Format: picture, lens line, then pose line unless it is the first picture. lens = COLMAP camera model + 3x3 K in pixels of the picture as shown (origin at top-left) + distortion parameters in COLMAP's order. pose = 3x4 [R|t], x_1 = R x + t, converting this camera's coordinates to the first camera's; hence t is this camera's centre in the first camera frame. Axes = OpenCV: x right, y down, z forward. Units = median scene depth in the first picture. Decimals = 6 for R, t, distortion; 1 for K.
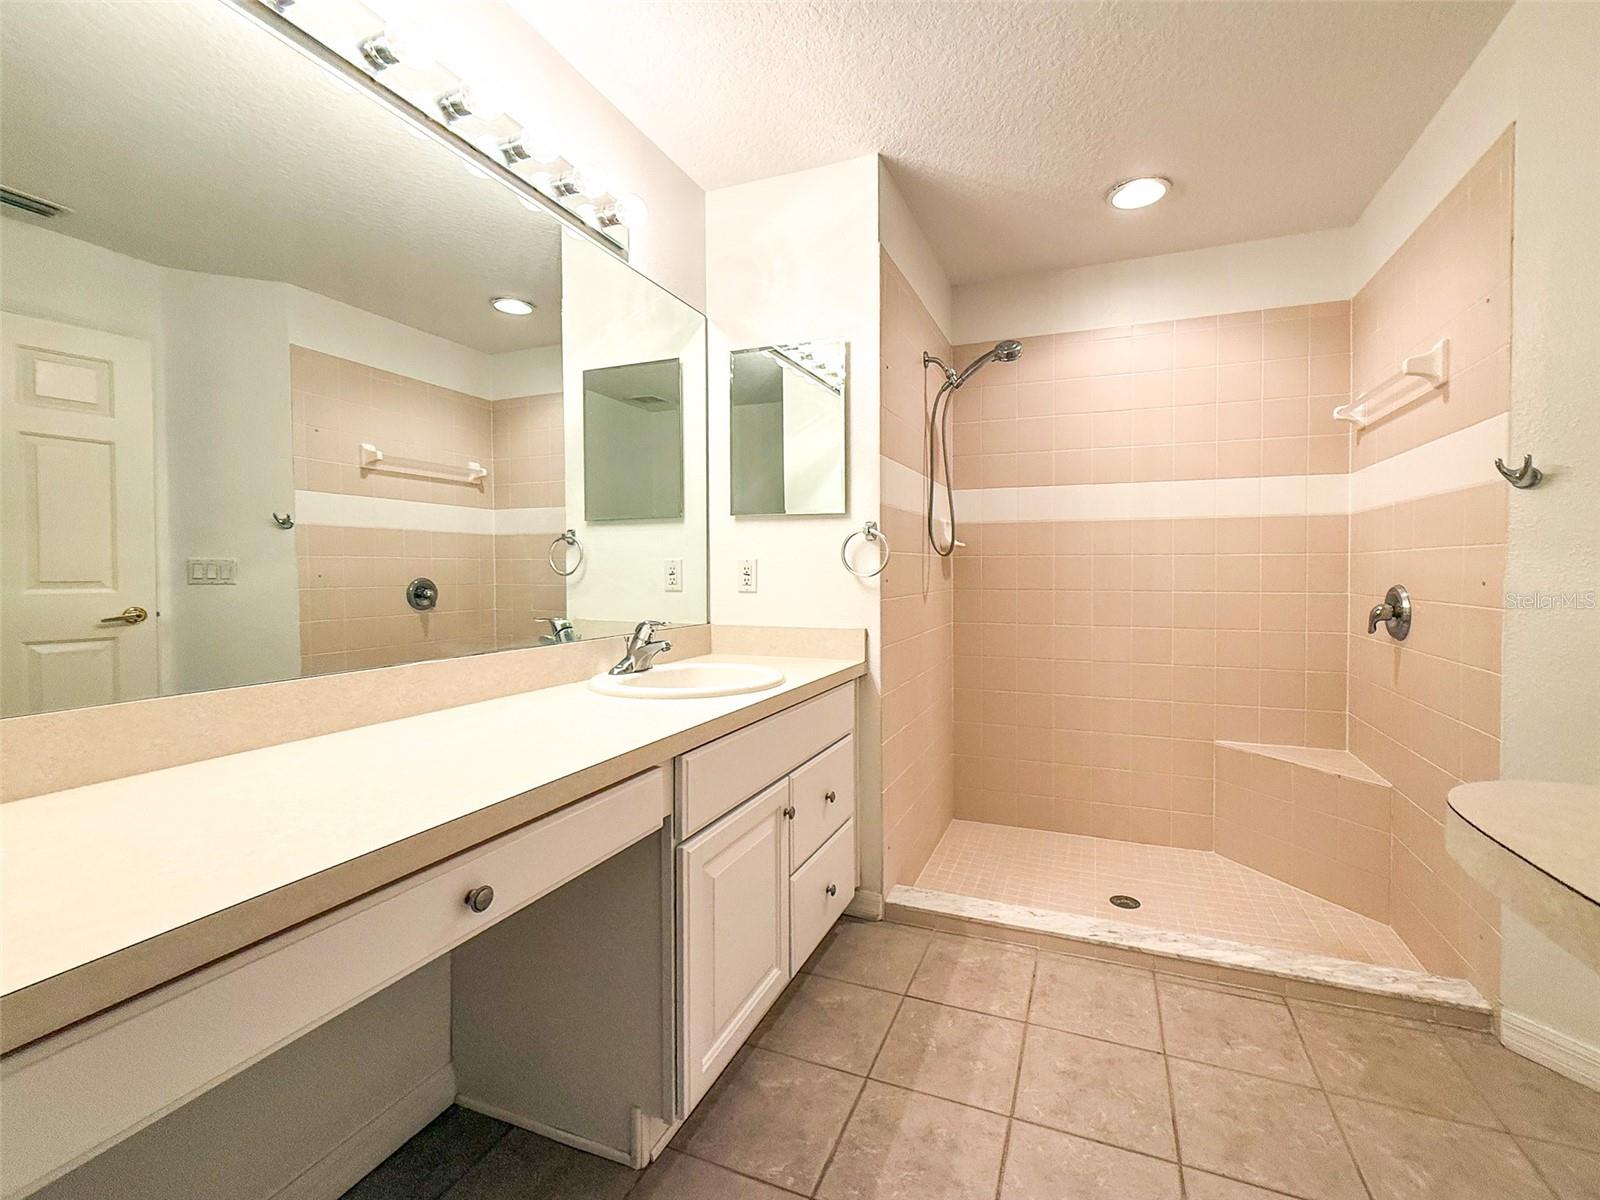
lens RADIAL K [[696.3, 0, 802.0], [0, 696.3, 600.2], [0, 0, 1]] dist [-0.002761, 0.000167]
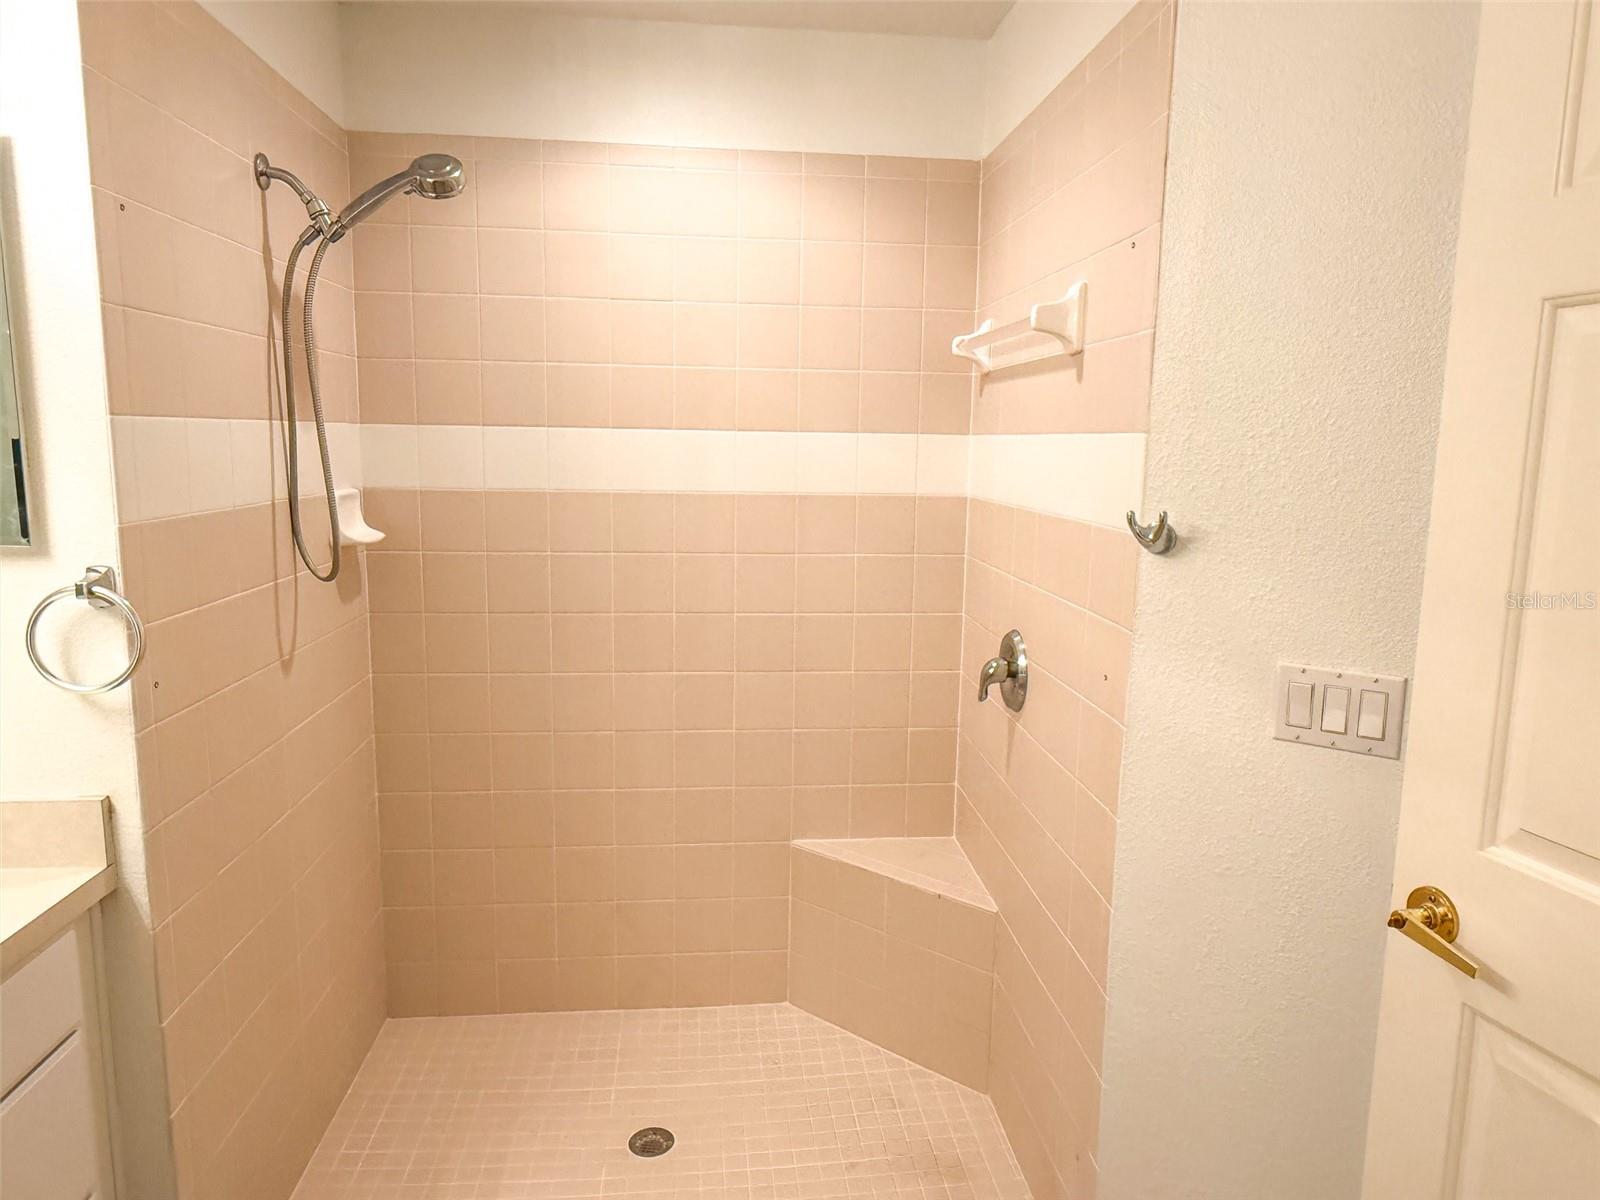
lens RADIAL K [[1034.6, 0, 800.0], [0, 1034.6, 598.9], [0, 0, 1]] dist [-0.013595, -0.001489]
pose [[0.888140, -0.063317, 0.455189, 0.198931], [-0.006566, 0.988614, 0.150328, -0.196170], [-0.459525, -0.136501, 0.877613, 0.199225]]
